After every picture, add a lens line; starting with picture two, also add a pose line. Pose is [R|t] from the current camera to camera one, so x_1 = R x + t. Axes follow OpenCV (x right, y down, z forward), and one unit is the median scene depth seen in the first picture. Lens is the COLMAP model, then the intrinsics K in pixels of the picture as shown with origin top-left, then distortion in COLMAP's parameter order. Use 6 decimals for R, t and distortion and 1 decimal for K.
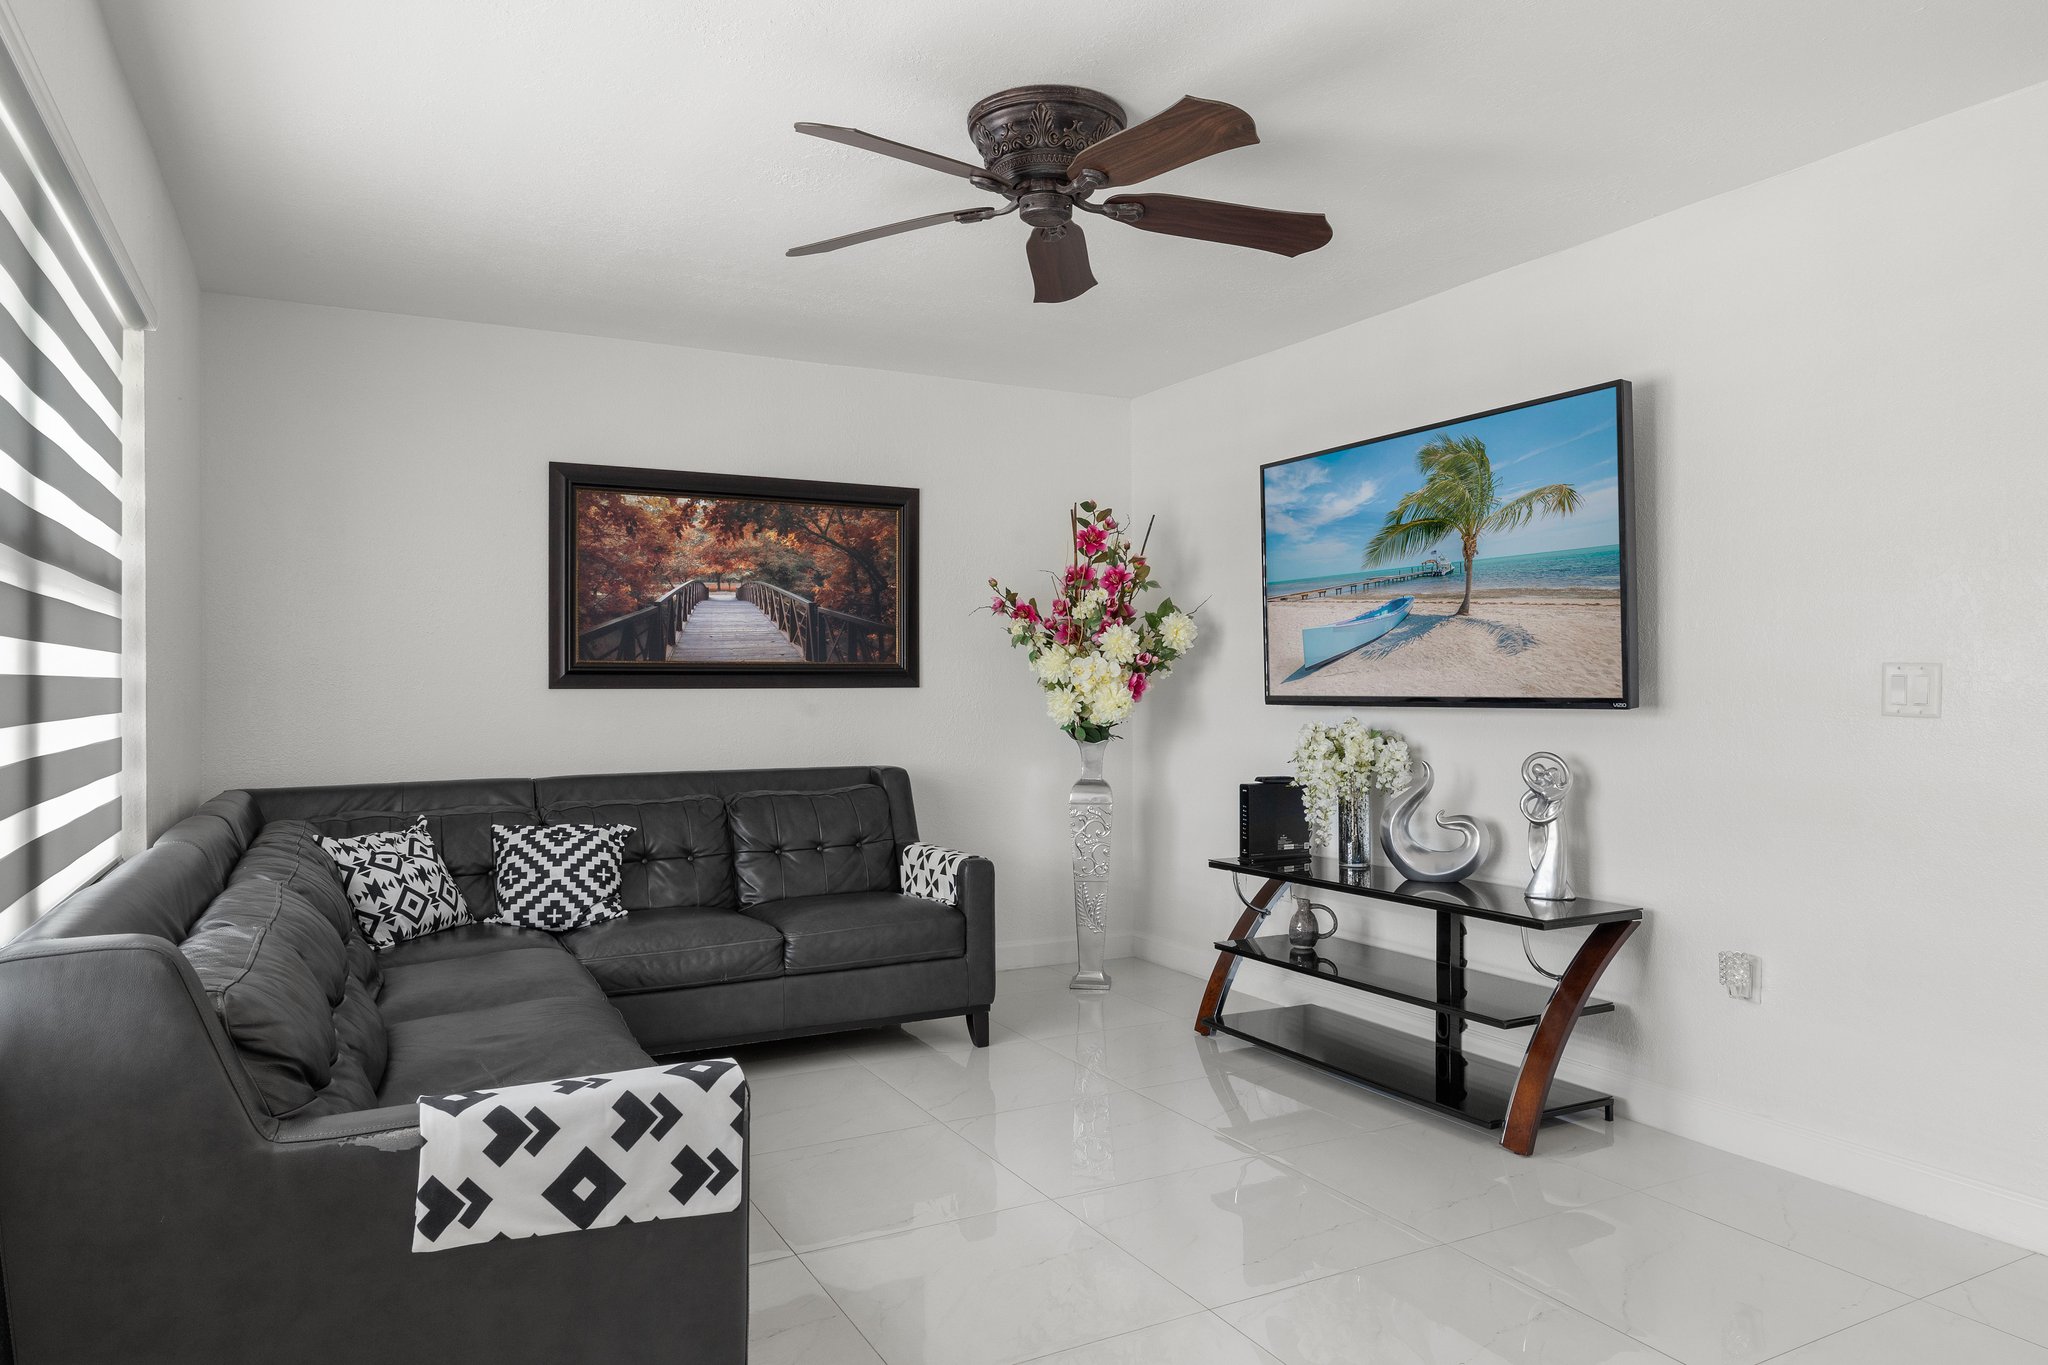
lens RADIAL K [[1304.4, 0, 1024.0], [0, 1304.4, 682.5], [0, 0, 1]] dist [0.001963, -0.000134]
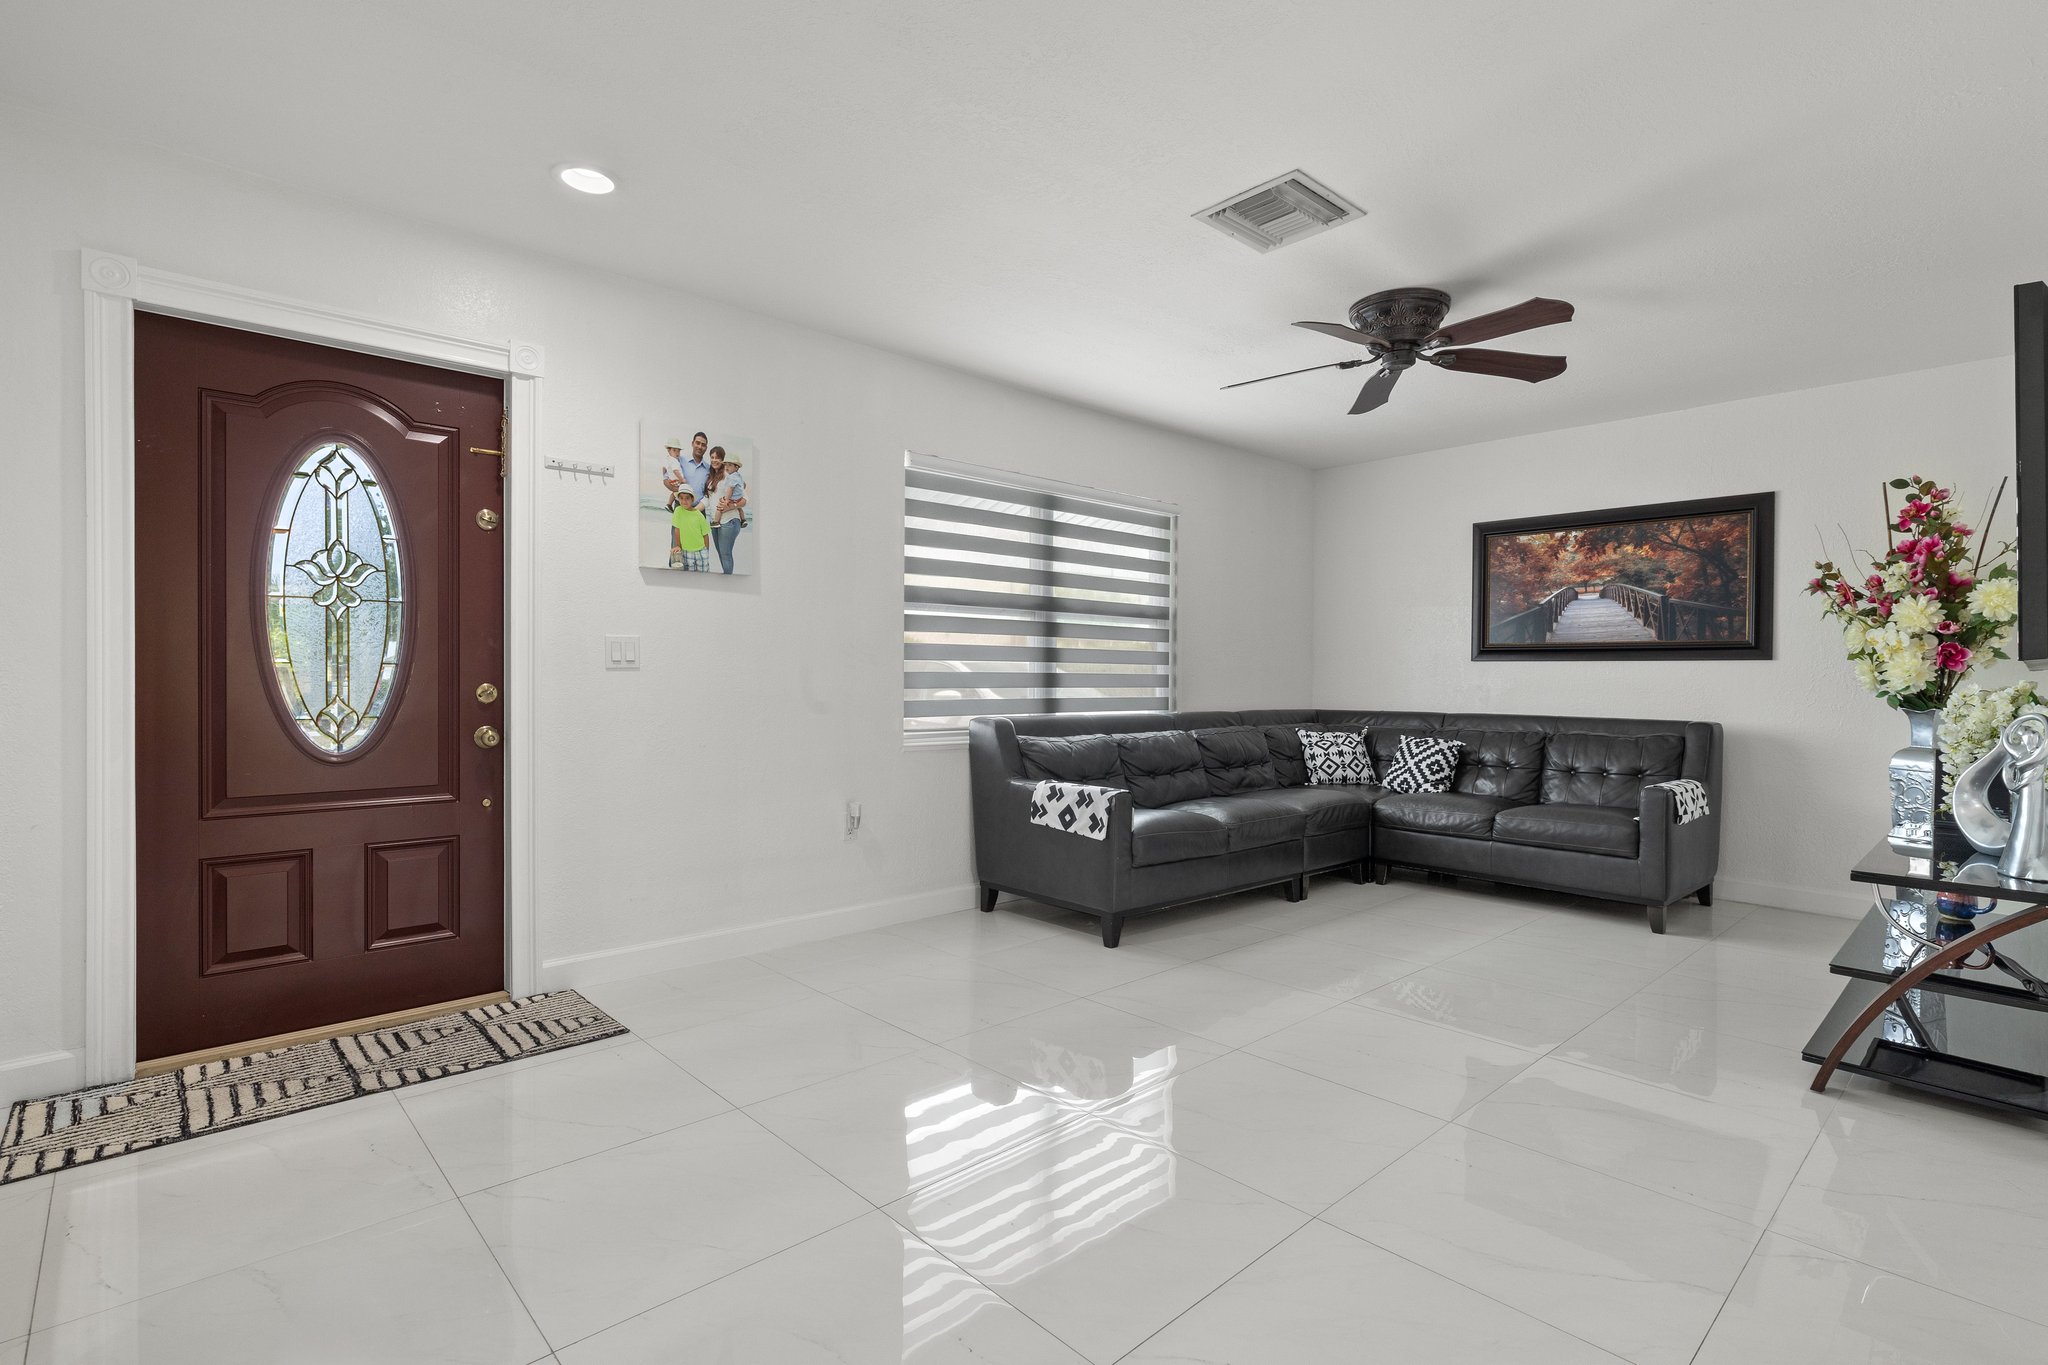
lens RADIAL K [[968.9, 0, 1024.0], [0, 968.9, 682.5], [0, 0, 1]] dist [0.000572, 0.000119]
pose [[0.259105, 0.011716, -0.965778, 0.647345], [-0.010560, 0.999901, 0.009297, 0.025379], [0.965791, 0.007790, 0.259203, 0.129083]]
